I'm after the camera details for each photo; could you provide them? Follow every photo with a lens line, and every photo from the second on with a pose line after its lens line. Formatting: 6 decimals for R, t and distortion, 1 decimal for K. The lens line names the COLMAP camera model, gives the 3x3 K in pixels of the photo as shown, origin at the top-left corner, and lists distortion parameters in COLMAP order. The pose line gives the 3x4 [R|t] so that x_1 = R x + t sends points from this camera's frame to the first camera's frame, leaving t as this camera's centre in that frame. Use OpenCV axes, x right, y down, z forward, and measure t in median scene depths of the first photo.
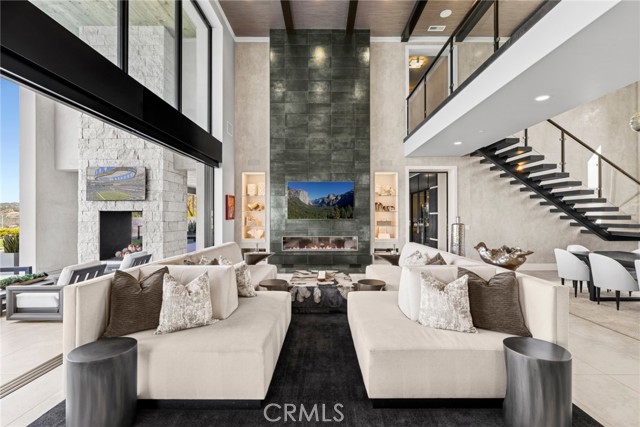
lens RADIAL K [[291.6, 0, 323.6], [0, 291.6, 214.3], [0, 0, 1]] dist [-0.000490, 0.000010]
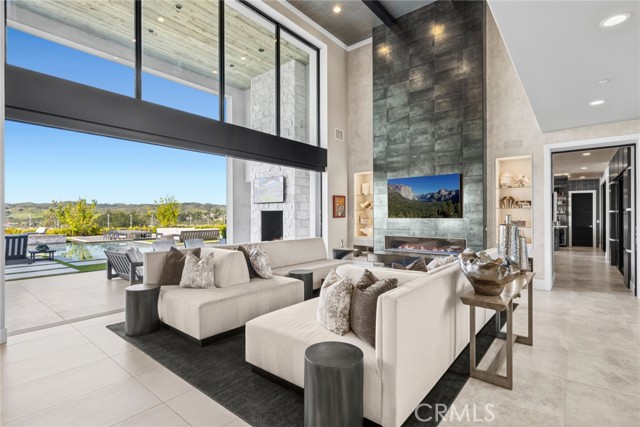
lens RADIAL K [[312.0, 0, 320.0], [0, 312.0, 213.5], [0, 0, 1]] dist [0.002055, 0.000208]
pose [[0.770341, -0.003694, -0.637621, 0.360600], [0.005765, 0.999983, 0.001171, 0.000411], [0.637606, -0.004578, 0.770349, 0.051855]]
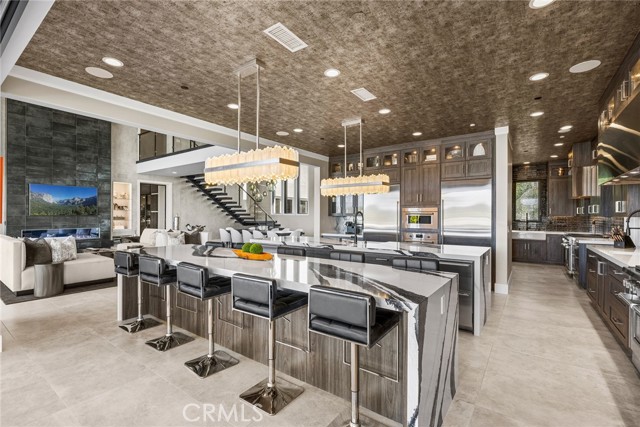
lens RADIAL K [[290.6, 0, 321.3], [0, 290.6, 218.9], [0, 0, 1]] dist [0.000537, 0.000188]
pose [[0.590636, -0.007086, 0.806907, -0.378075], [-0.011680, 0.999782, 0.017330, -0.001397], [-0.806854, -0.019661, 0.590424, -0.663260]]
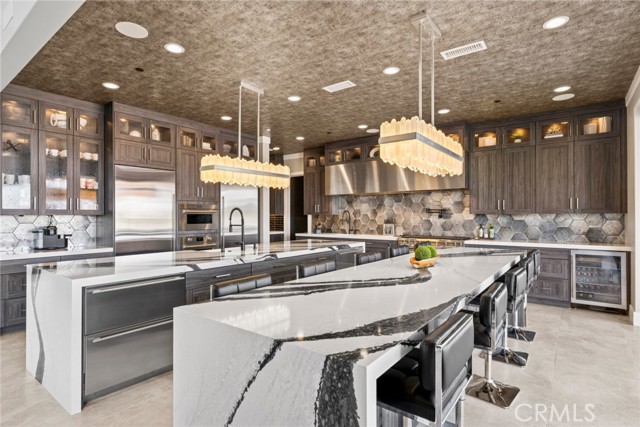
lens RADIAL K [[337.5, 0, 318.1], [0, 337.5, 219.6], [0, 0, 1]] dist [0.004966, -0.001079]
pose [[-0.792842, -0.004467, 0.609411, -0.236166], [-0.001735, 0.999986, 0.005074, 0.008532], [-0.609425, 0.002966, -0.792838, 0.066671]]
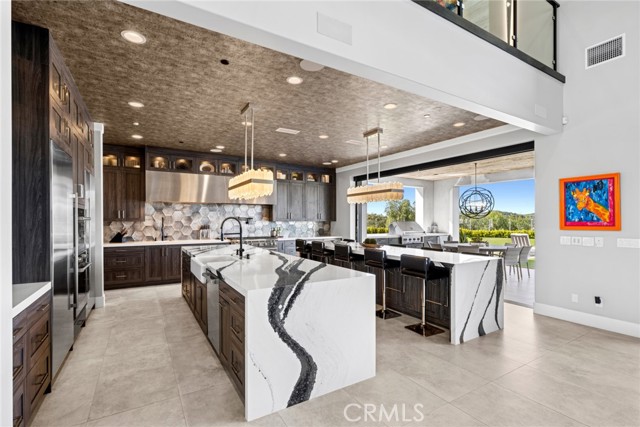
lens RADIAL K [[296.0, 0, 322.0], [0, 296.0, 220.2], [0, 0, 1]] dist [-0.000232, -0.000638]
pose [[-0.856266, 0.000769, -0.516534, 0.385930], [0.004326, 0.999975, -0.005681, 0.001995], [0.516517, -0.007099, -0.856248, 0.234752]]
